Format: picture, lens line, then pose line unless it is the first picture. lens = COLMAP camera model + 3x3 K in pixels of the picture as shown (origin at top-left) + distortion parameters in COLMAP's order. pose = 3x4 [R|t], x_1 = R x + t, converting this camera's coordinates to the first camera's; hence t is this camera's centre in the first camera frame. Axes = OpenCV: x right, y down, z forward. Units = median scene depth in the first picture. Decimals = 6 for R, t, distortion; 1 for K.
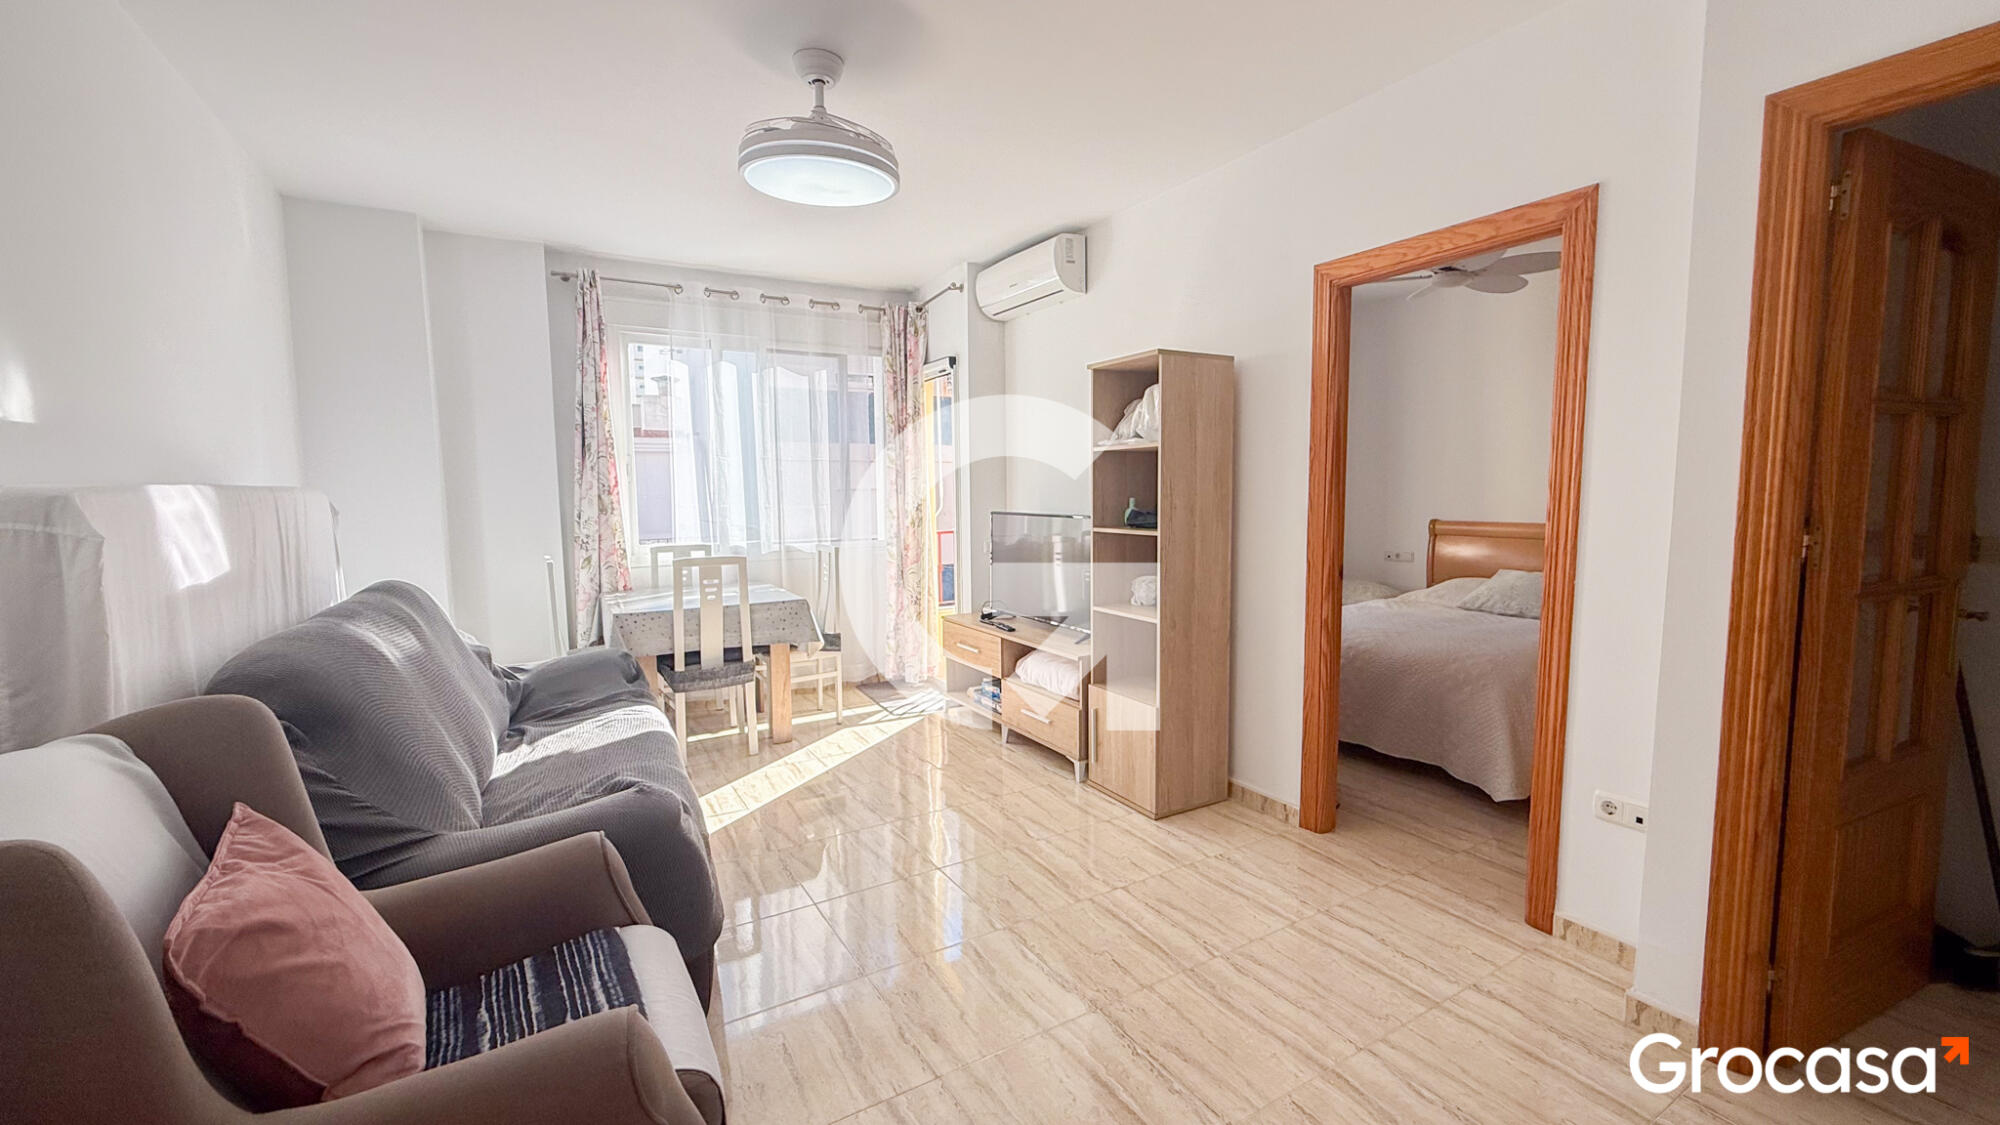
lens RADIAL K [[792.2, 0, 998.0], [0, 792.2, 560.6], [0, 0, 1]] dist [0.000756, -0.000403]
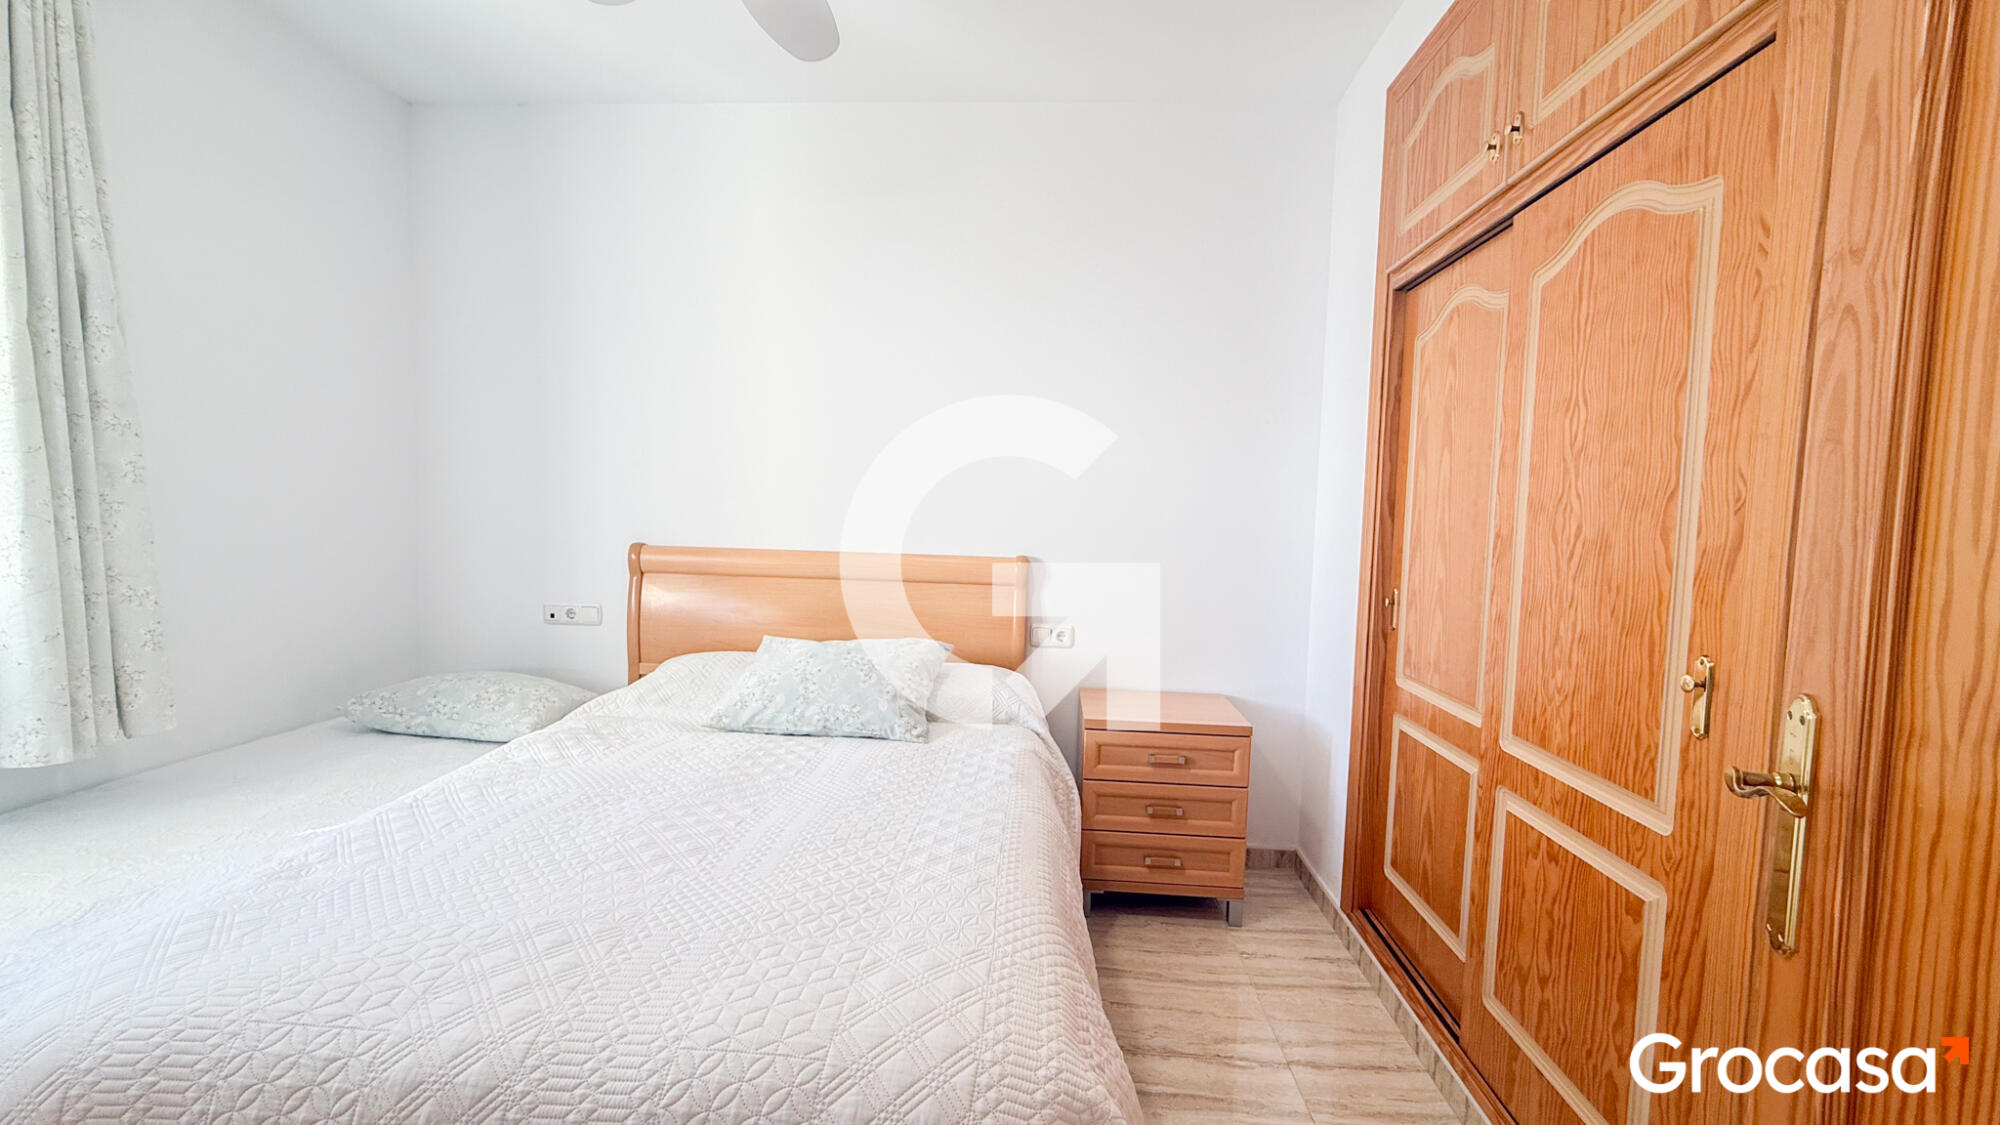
lens RADIAL K [[792.2, 0, 997.1], [0, 792.2, 556.9], [0, 0, 1]] dist [0.000756, -0.000403]
pose [[0.558900, -0.016500, 0.829071, 0.303171], [0.040673, 0.999144, -0.007533, -0.036532], [-0.828237, 0.037931, 0.559093, 0.625253]]
